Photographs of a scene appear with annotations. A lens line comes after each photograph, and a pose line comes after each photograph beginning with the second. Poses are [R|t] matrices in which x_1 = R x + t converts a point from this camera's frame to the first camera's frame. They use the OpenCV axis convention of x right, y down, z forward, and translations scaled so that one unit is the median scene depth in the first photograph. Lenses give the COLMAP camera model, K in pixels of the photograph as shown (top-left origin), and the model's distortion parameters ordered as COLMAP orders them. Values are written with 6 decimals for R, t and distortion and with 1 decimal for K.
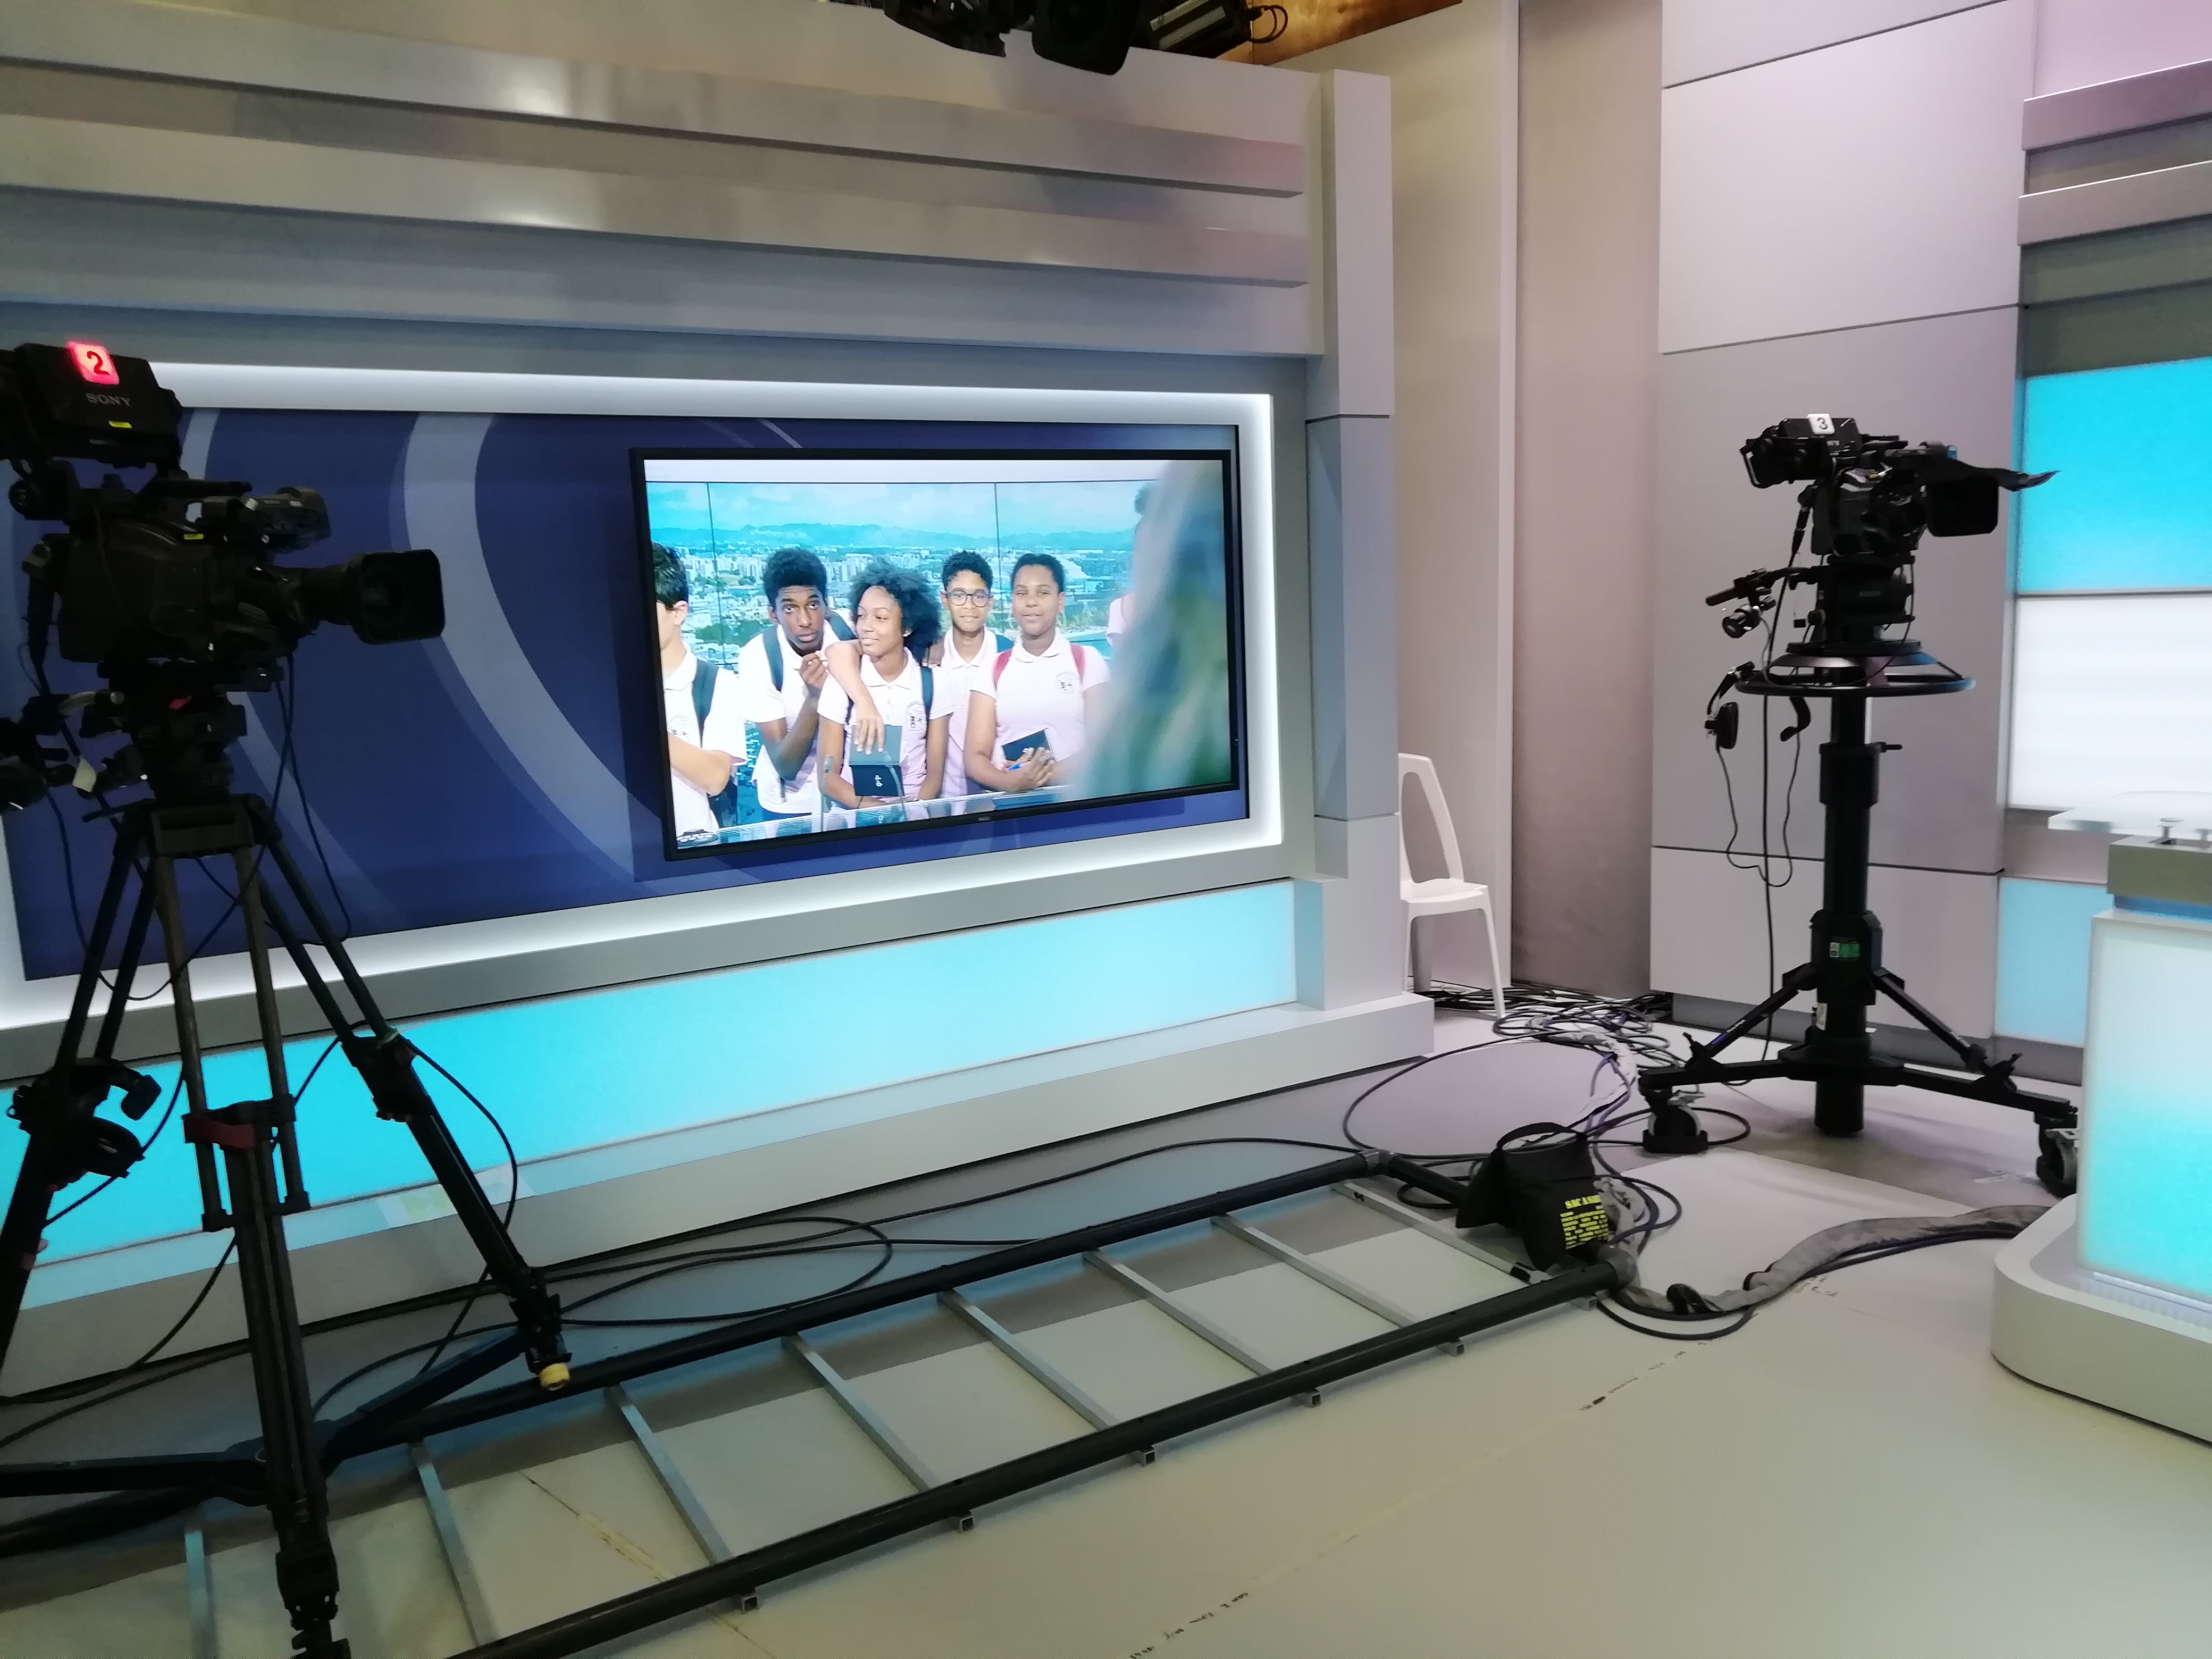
lens RADIAL K [[1679.6, 0, 1106.0], [0, 1679.6, 829.5], [0, 0, 1]] dist [0.048475, -0.001958]
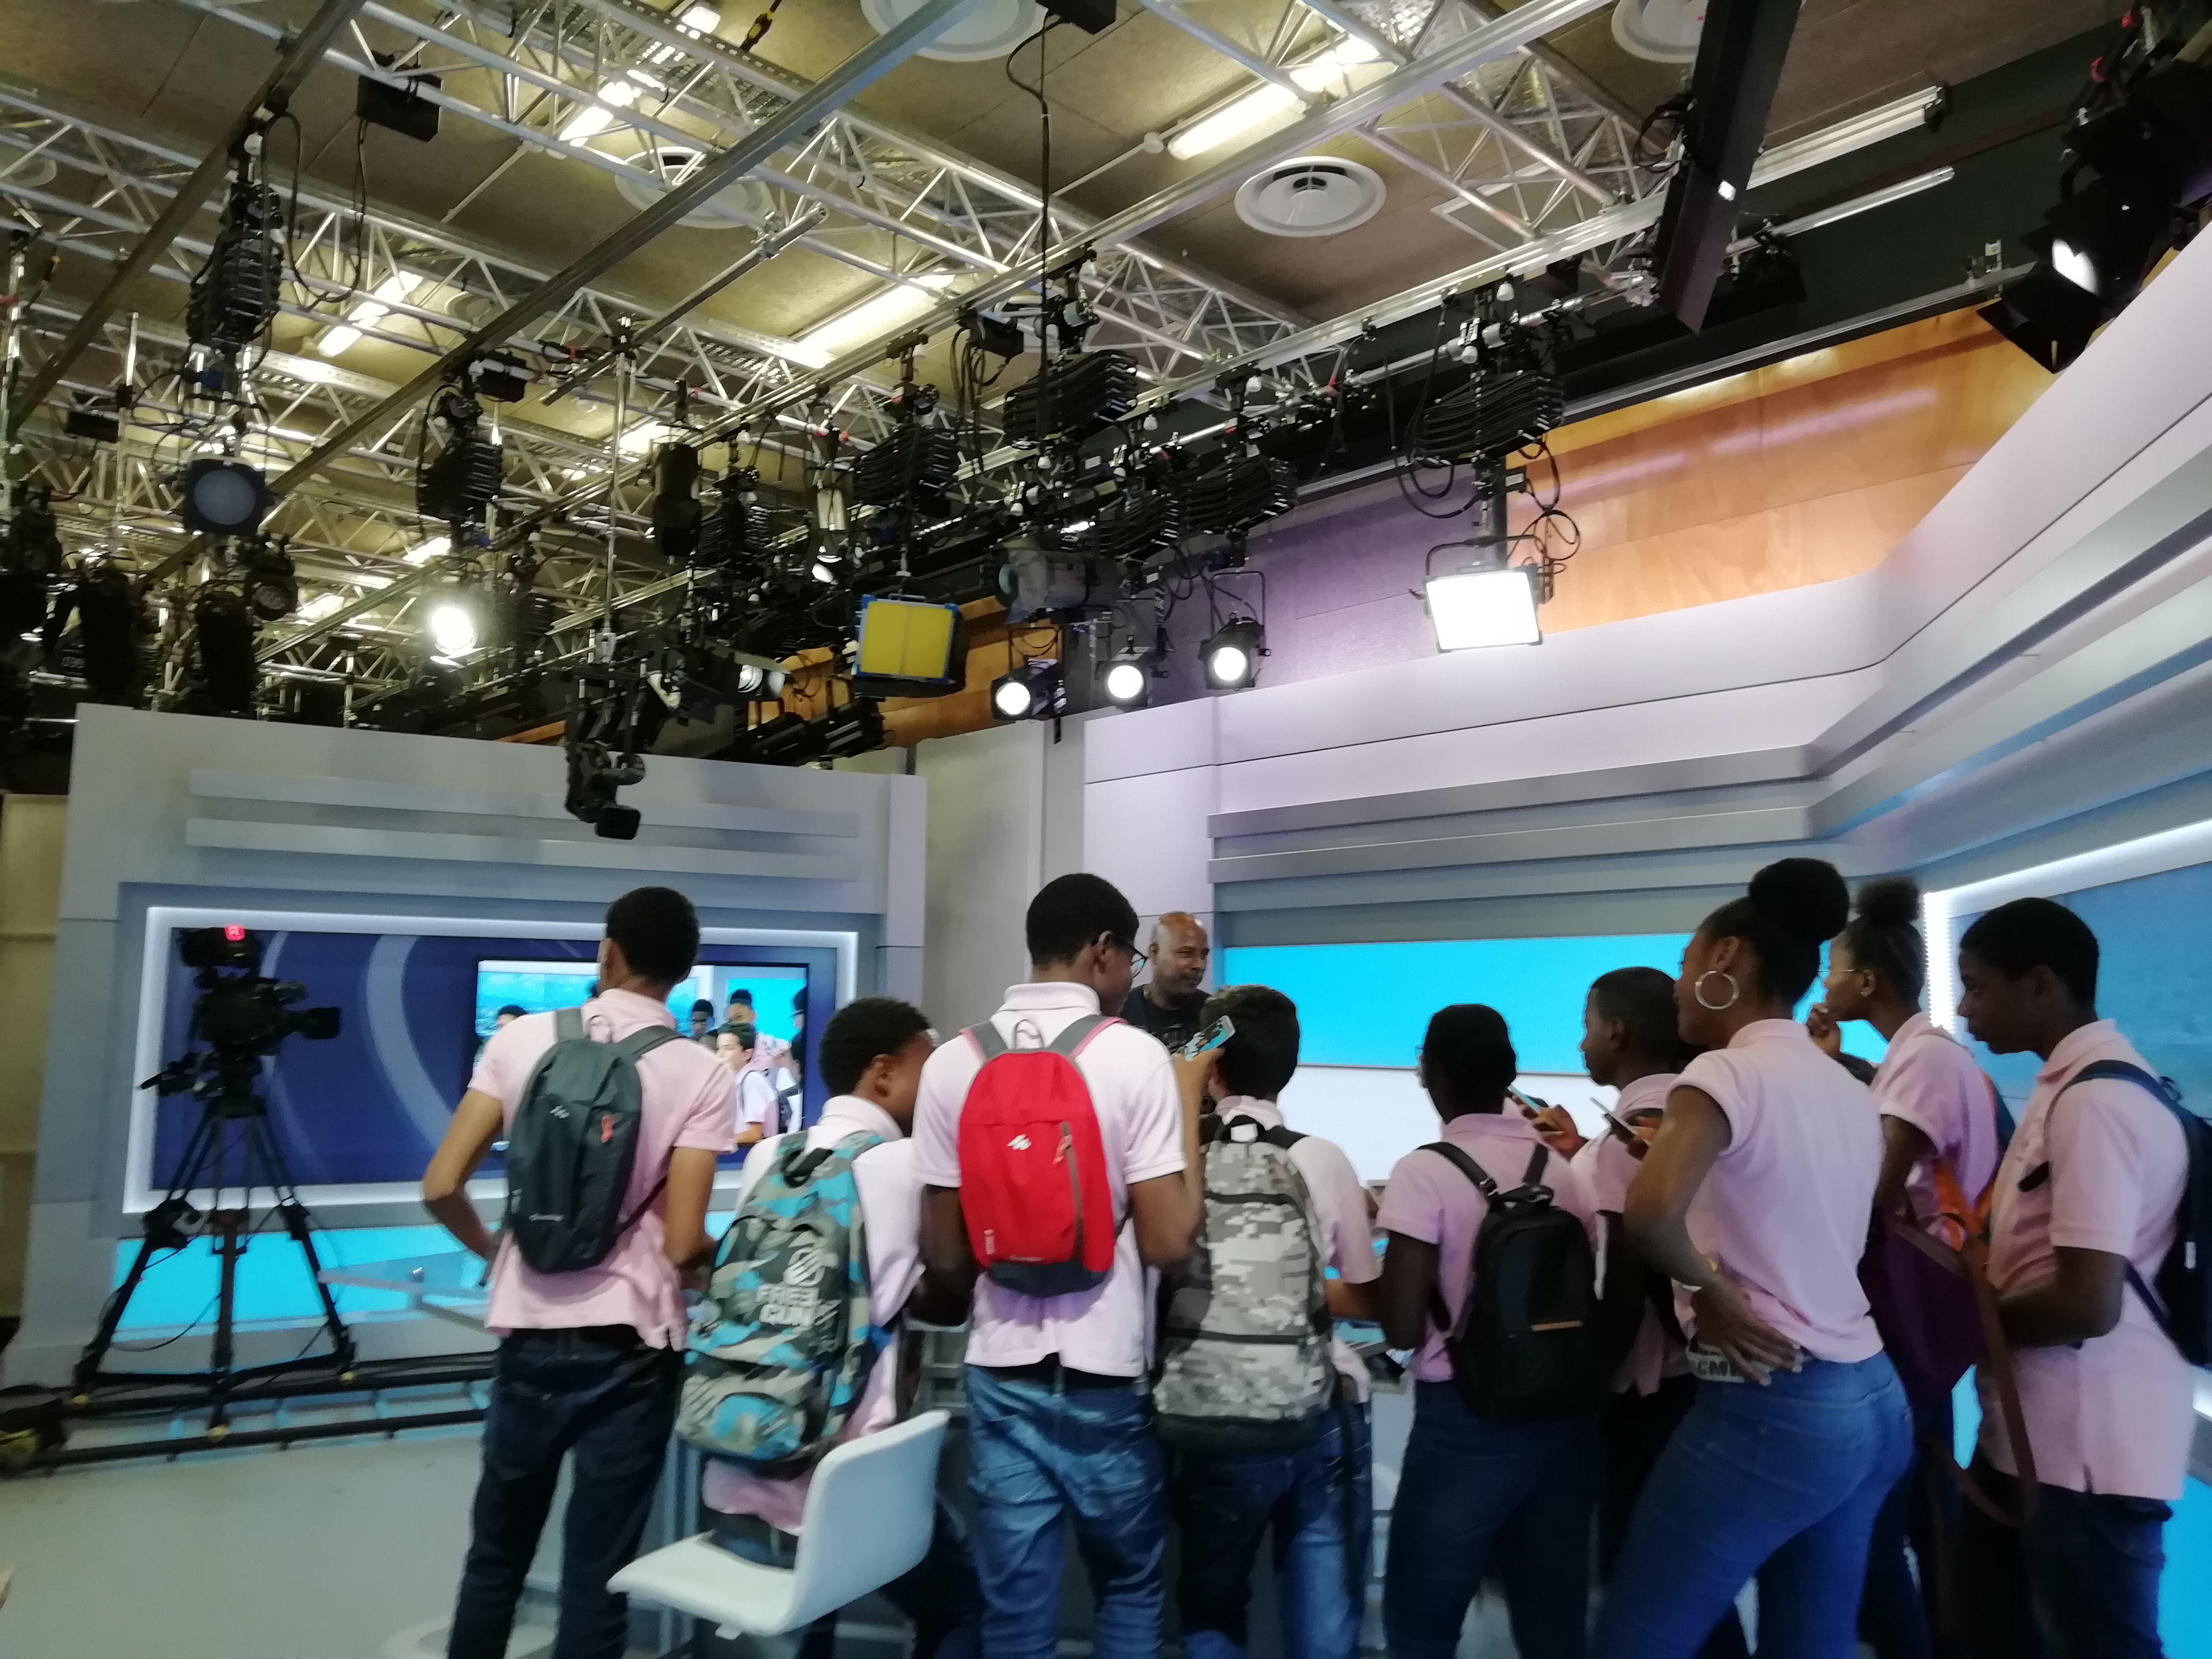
lens RADIAL K [[1679.6, 0, 1106.0], [0, 1679.6, 829.5], [0, 0, 1]] dist [0.048475, -0.001958]
pose [[0.997526, 0.044605, -0.054344, 0.626226], [-0.057205, 0.964302, -0.258552, 0.127485], [0.040872, 0.261021, 0.964468, -1.073160]]
